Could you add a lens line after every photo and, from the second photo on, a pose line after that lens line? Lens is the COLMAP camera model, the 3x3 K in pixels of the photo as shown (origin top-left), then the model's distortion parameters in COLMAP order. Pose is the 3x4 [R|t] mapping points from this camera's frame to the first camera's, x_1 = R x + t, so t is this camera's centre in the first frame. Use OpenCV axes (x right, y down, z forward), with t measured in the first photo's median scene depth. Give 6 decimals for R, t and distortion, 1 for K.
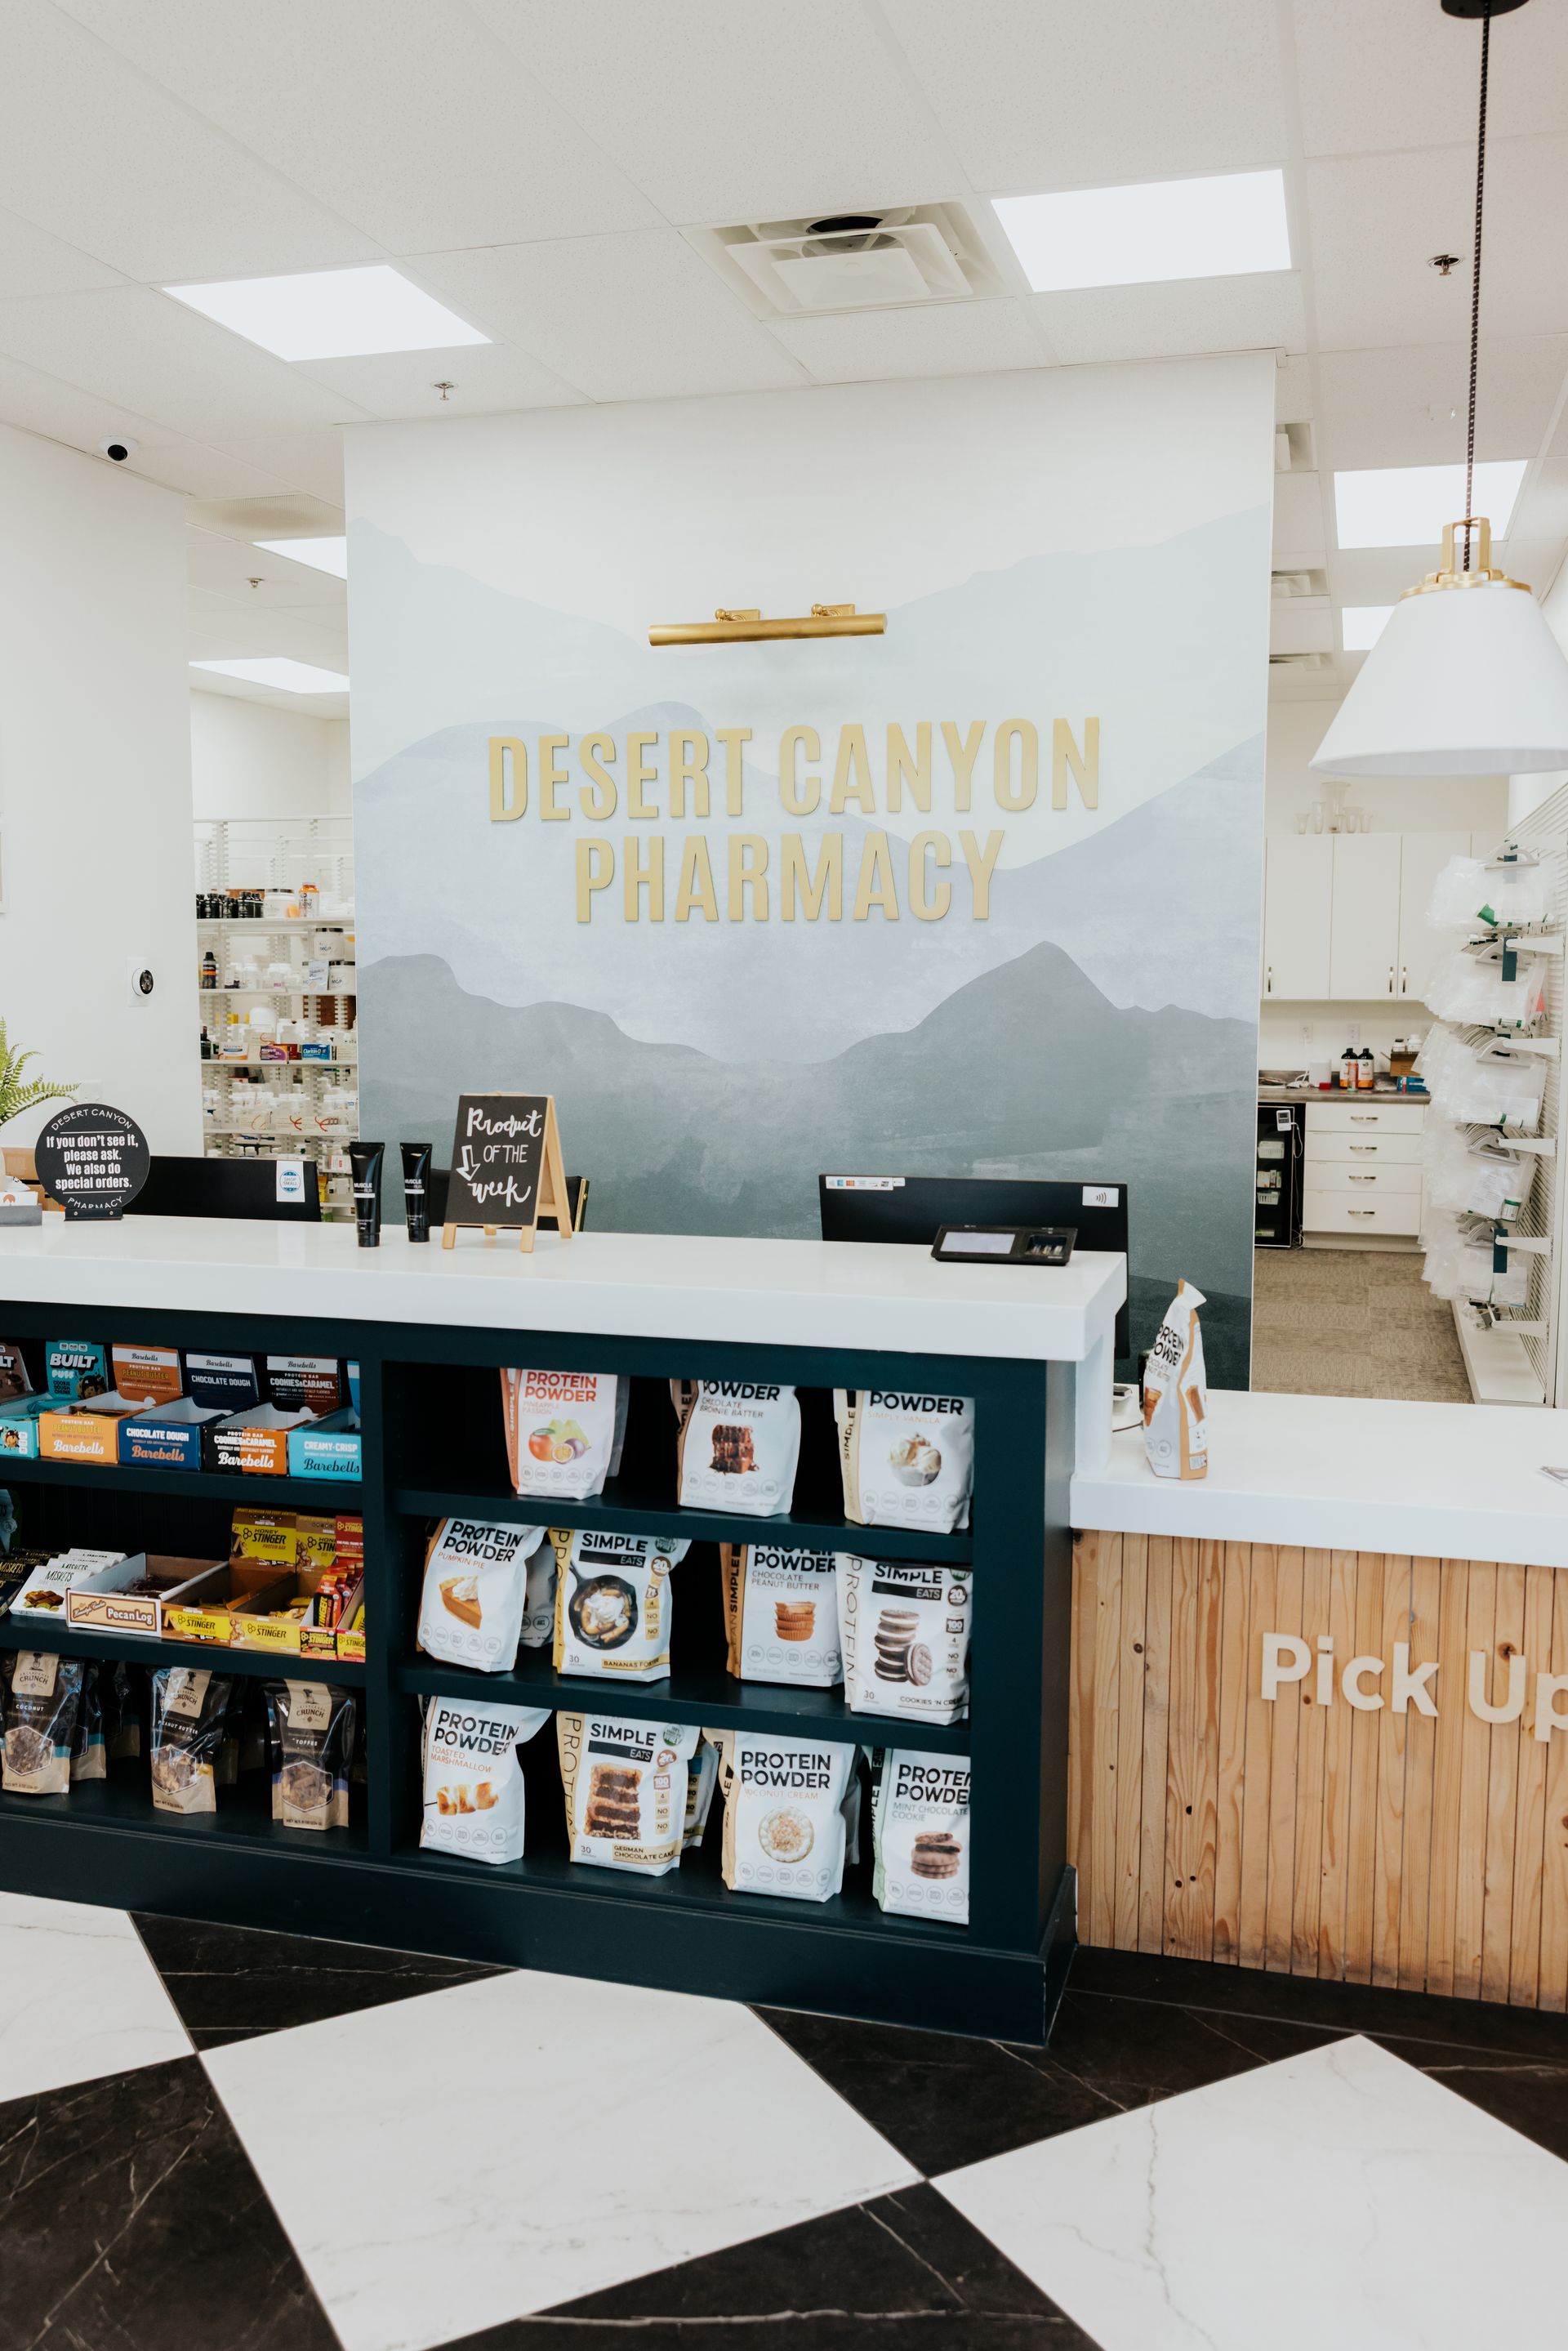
lens RADIAL K [[1871.4, 0, 784.0], [0, 1871.4, 1175.5], [0, 0, 1]] dist [0.000067, -0.000517]
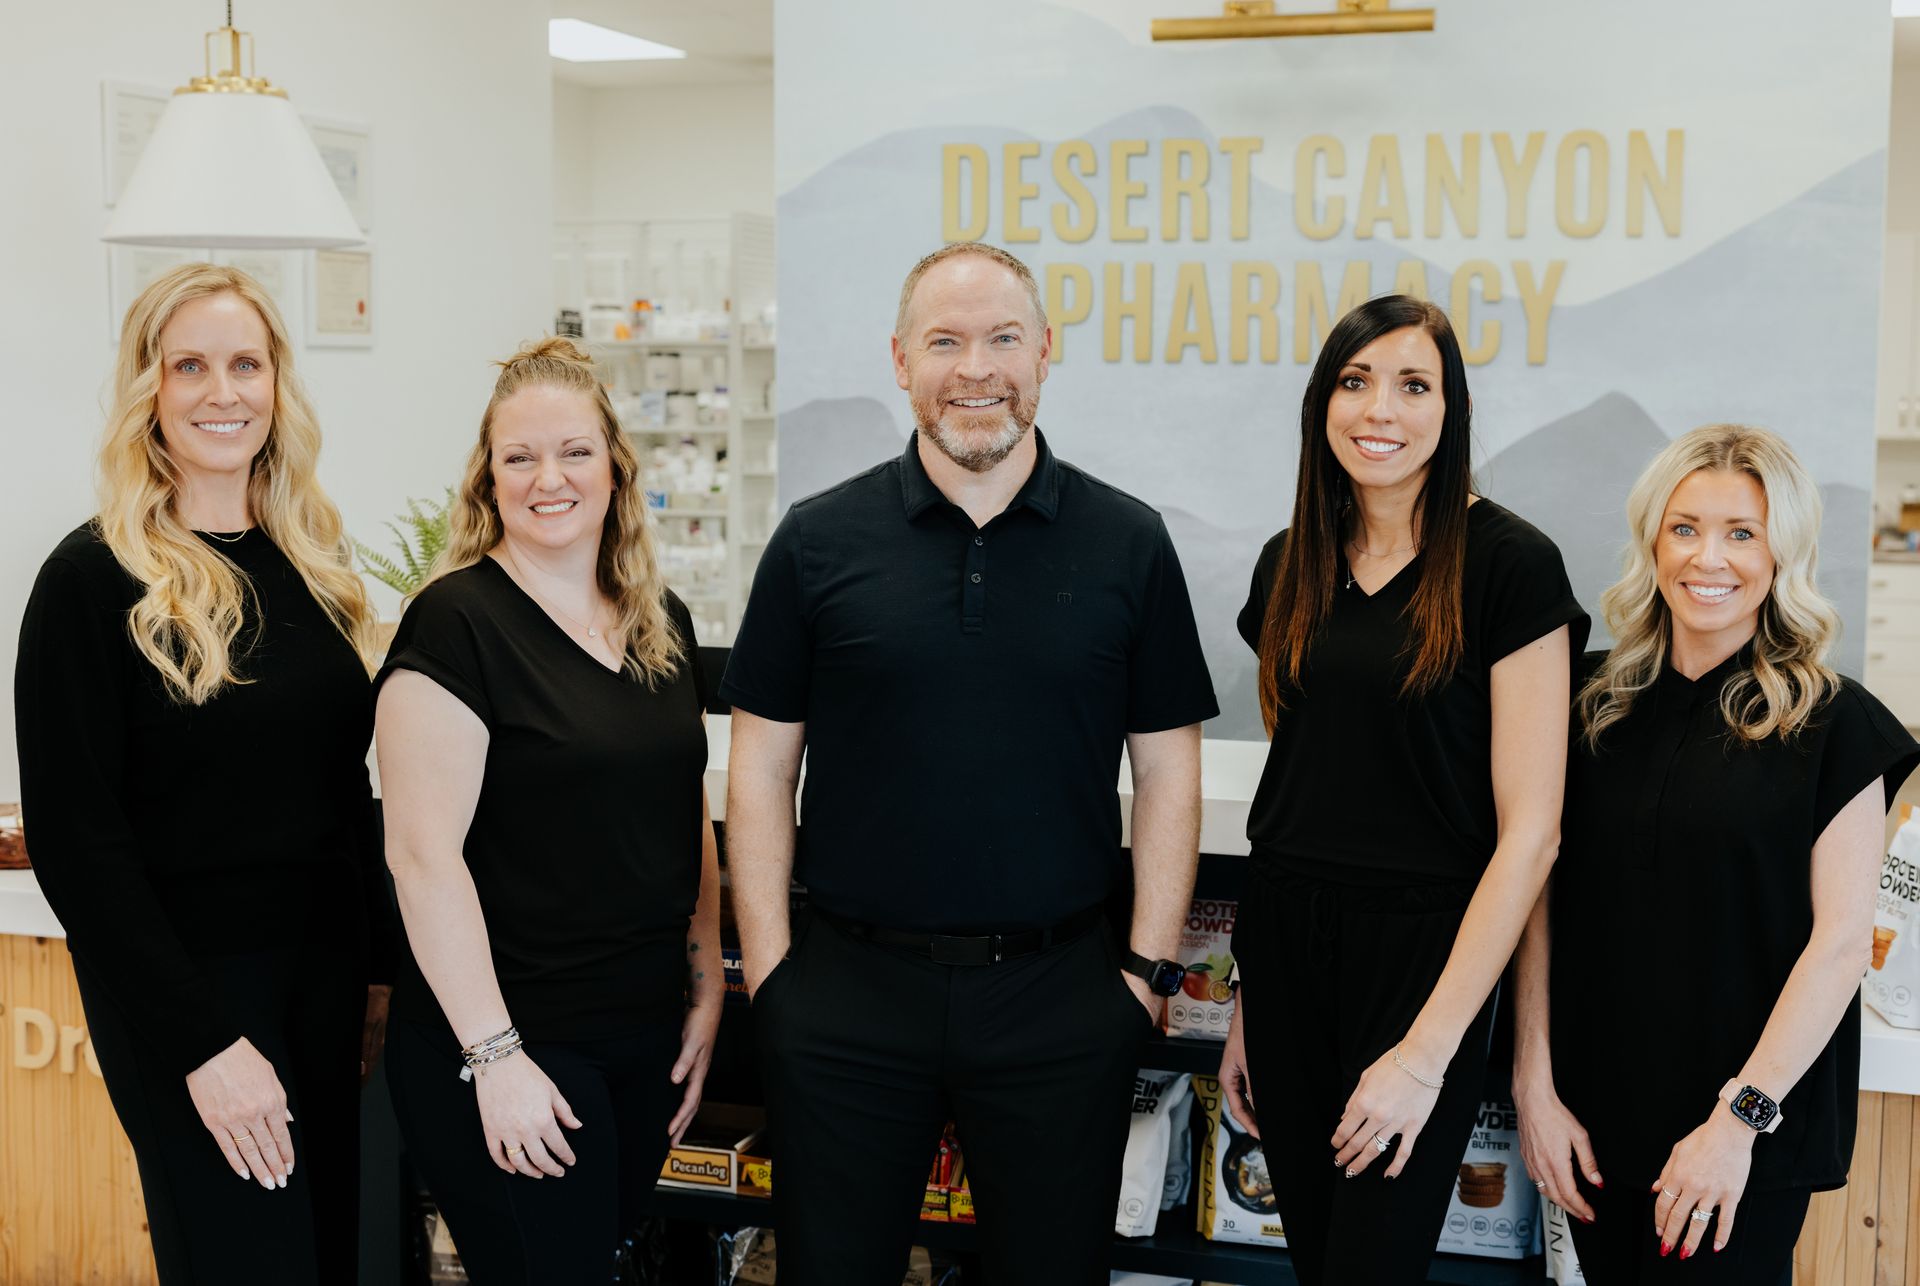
lens RADIAL K [[2347.0, 0, 989.8], [0, 2347.0, 605.5], [0, 0, 1]] dist [0.007210, 0.012121]
pose [[0.999762, 0.009004, -0.019895, -0.193673], [-0.009248, 0.999883, -0.012213, -0.019185], [0.019783, 0.012394, 0.999727, -0.112471]]
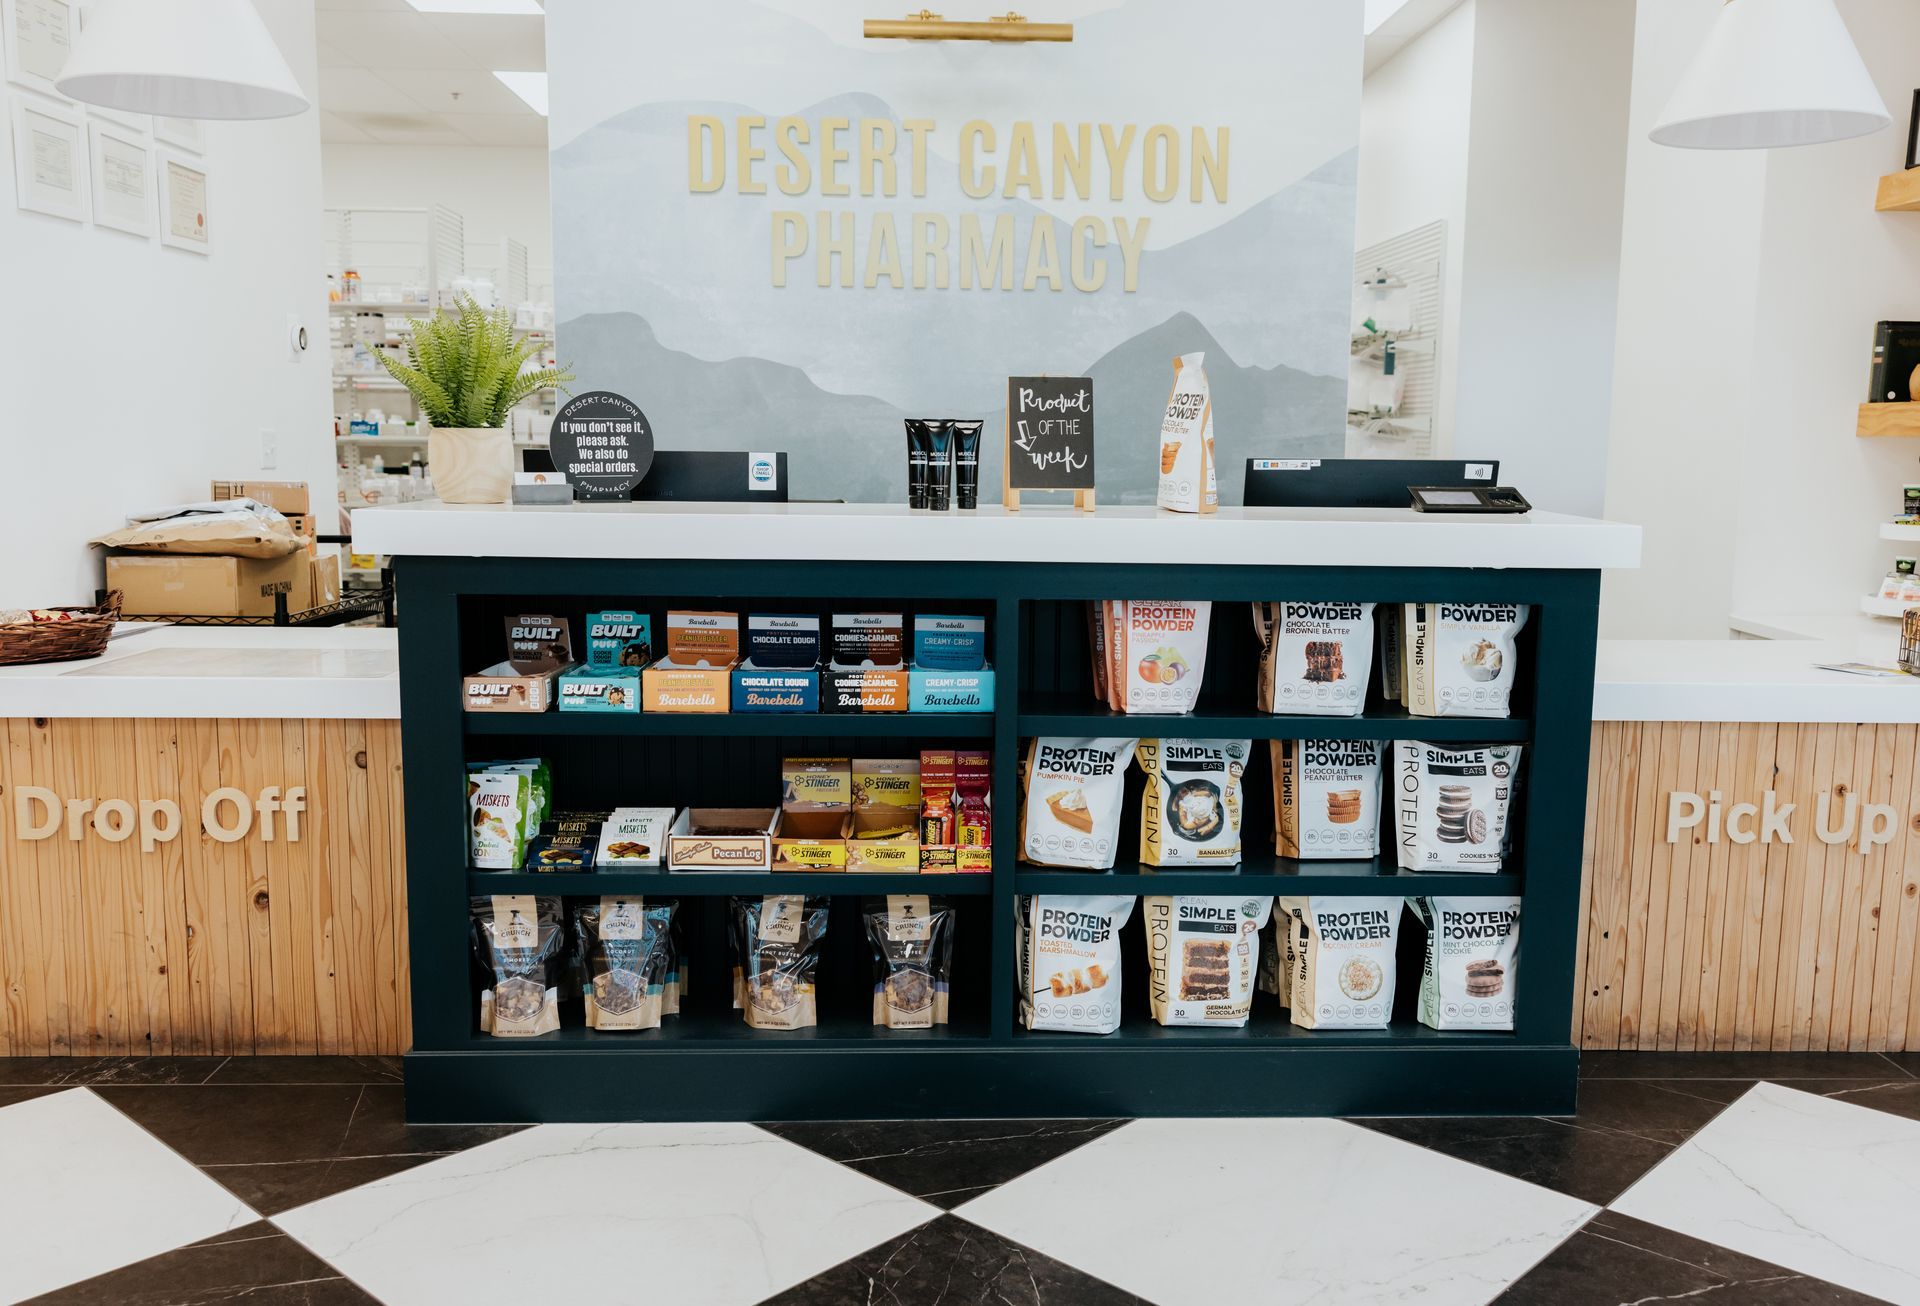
lens RADIAL K [[1540.5, 0, 960.0], [0, 1540.5, 653.0], [0, 0, 1]] dist [0.007814, 0.007502]
pose [[0.952955, -0.032064, 0.301412, -0.494646], [0.020706, 0.998953, 0.040803, 0.086426], [-0.302404, -0.032643, 0.952621, 0.118182]]
